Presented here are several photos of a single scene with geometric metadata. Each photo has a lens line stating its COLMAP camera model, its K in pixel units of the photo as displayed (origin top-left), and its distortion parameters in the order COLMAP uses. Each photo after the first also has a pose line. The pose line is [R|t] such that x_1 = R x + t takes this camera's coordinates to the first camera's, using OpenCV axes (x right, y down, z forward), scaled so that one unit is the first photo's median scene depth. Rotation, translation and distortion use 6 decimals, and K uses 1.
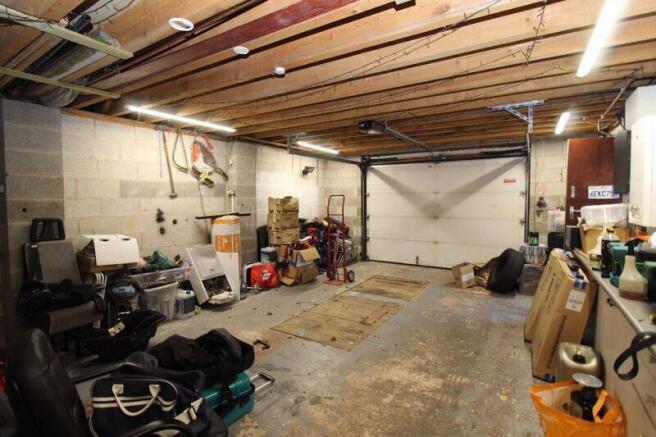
lens RADIAL K [[315.1, 0, 331.5], [0, 315.1, 217.9], [0, 0, 1]] dist [-0.008899, -0.006713]
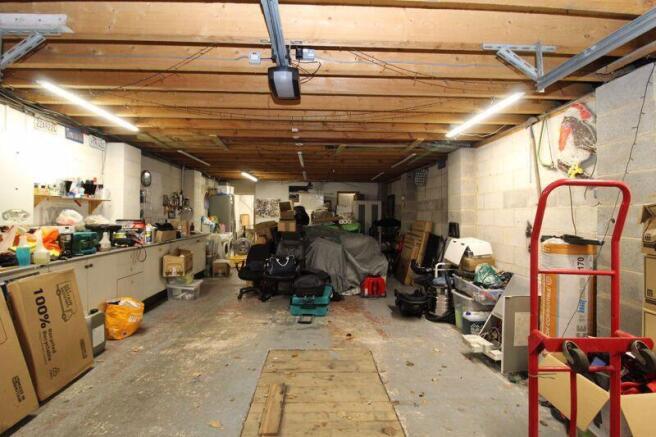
lens RADIAL K [[315.1, 0, 329.5], [0, 315.1, 214.8], [0, 0, 1]] dist [-0.008899, -0.006713]
pose [[-0.812224, -0.002029, -0.583343, 0.499407], [-0.041803, 0.997625, 0.054735, -0.096377], [0.581846, 0.068843, -0.810380, 1.895298]]
